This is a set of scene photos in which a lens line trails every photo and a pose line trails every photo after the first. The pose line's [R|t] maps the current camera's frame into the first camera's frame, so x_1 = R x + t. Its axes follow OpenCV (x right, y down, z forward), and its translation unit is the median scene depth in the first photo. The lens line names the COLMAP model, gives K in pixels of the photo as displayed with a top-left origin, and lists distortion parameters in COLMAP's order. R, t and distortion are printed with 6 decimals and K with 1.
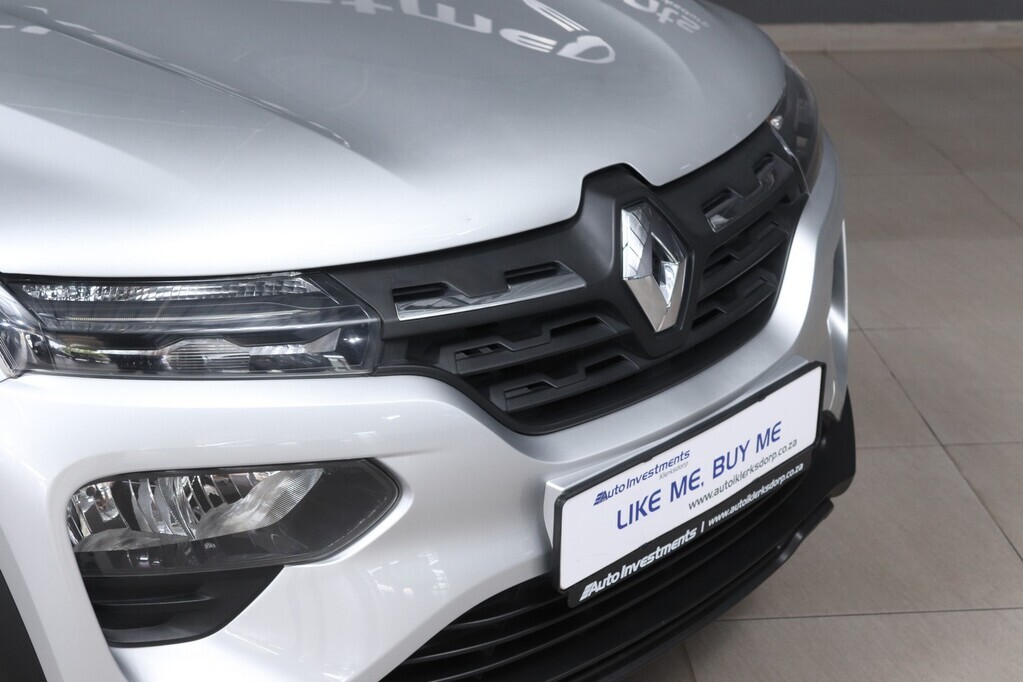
lens RADIAL K [[1830.0, 0, 520.6], [0, 1830.0, 341.3], [0, 0, 1]] dist [0.075730, 0.000000]
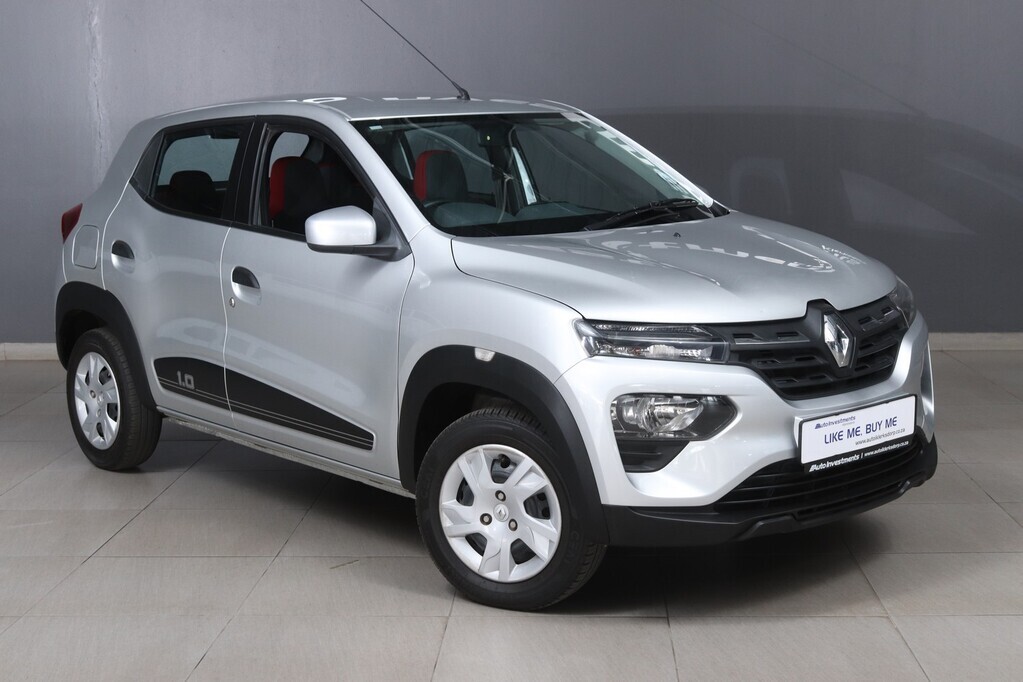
lens RADIAL K [[1611.0, 0, 514.5], [0, 1611.0, 344.9], [0, 0, 1]] dist [0.021659, 0.000000]
pose [[0.993506, -0.001144, -0.113775, -0.105545], [-0.023424, 0.976474, -0.214361, 0.424712], [0.111344, 0.215634, 0.970106, -1.063672]]
